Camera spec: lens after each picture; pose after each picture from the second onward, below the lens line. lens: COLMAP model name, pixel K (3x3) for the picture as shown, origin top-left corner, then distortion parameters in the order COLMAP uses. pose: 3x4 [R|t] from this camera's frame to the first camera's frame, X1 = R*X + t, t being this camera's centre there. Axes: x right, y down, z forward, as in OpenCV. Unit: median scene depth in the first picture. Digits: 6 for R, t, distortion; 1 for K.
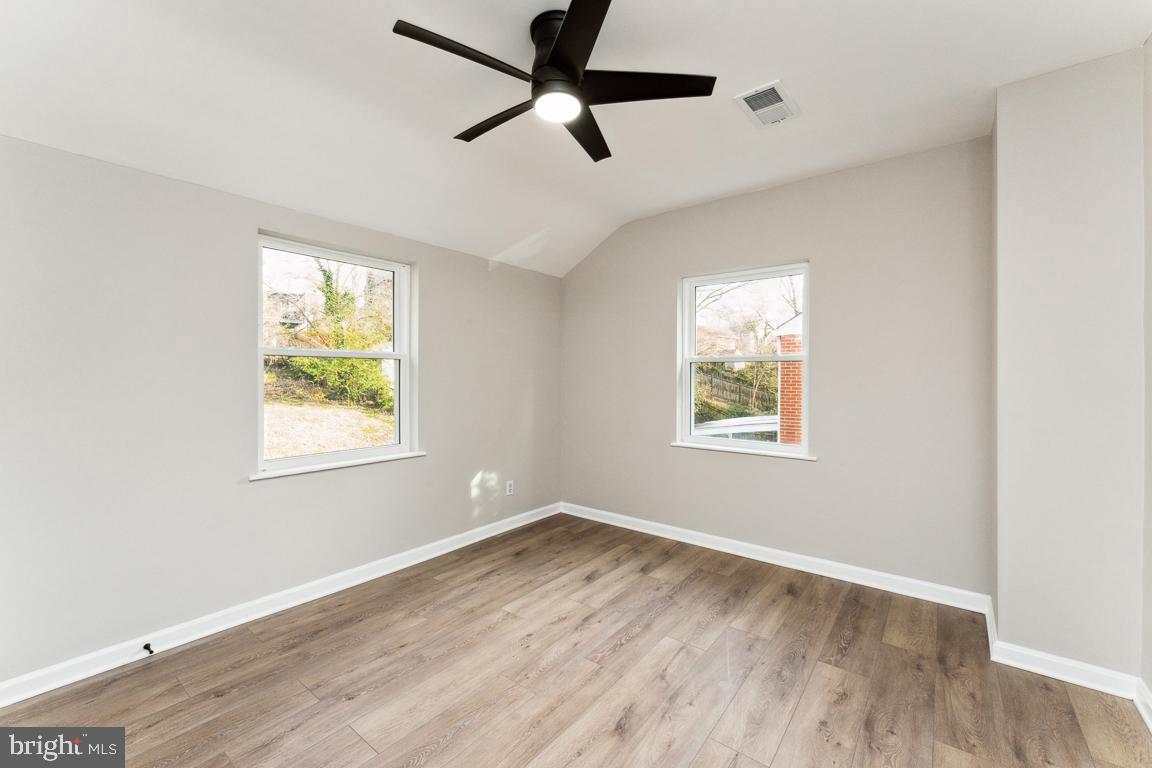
lens RADIAL K [[467.8, 0, 567.6], [0, 467.8, 373.5], [0, 0, 1]] dist [0.001863, 0.000166]
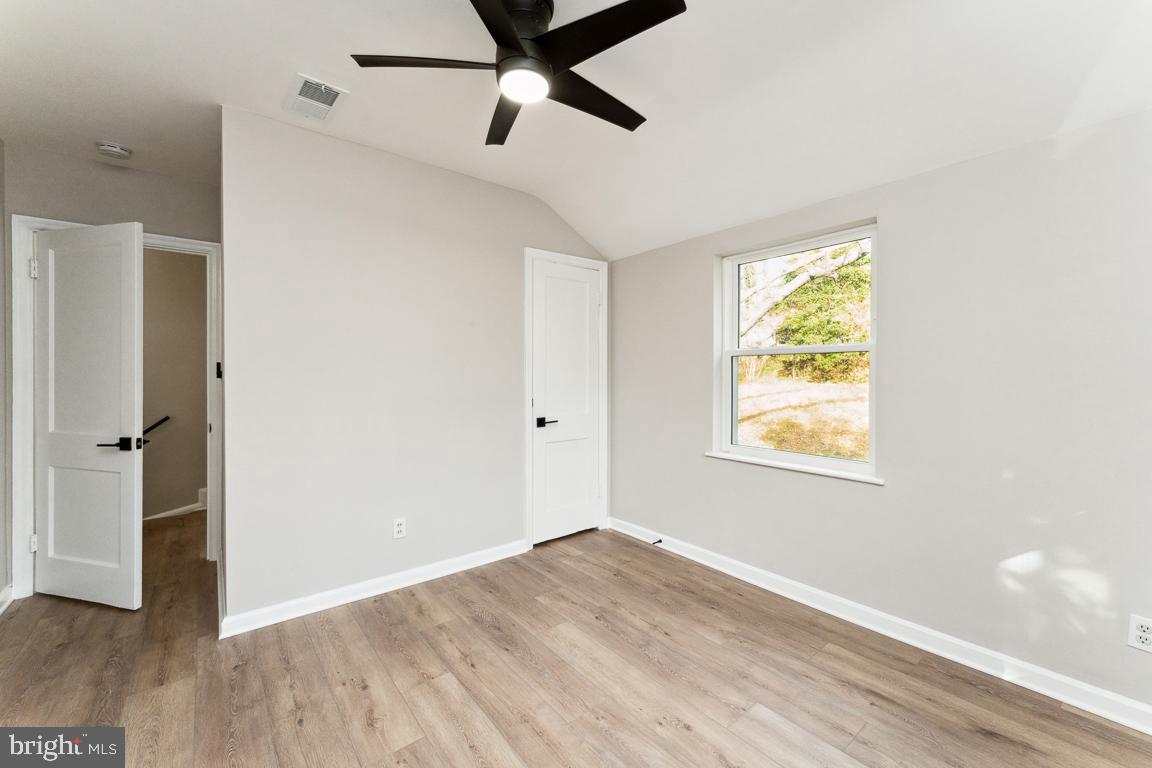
lens RADIAL K [[467.8, 0, 567.6], [0, 467.8, 373.5], [0, 0, 1]] dist [0.001863, 0.000166]
pose [[-0.222755, -0.002741, -0.974871, 0.630212], [0.004734, 0.999981, -0.003894, 0.027786], [0.974863, -0.005483, -0.222738, 0.958307]]
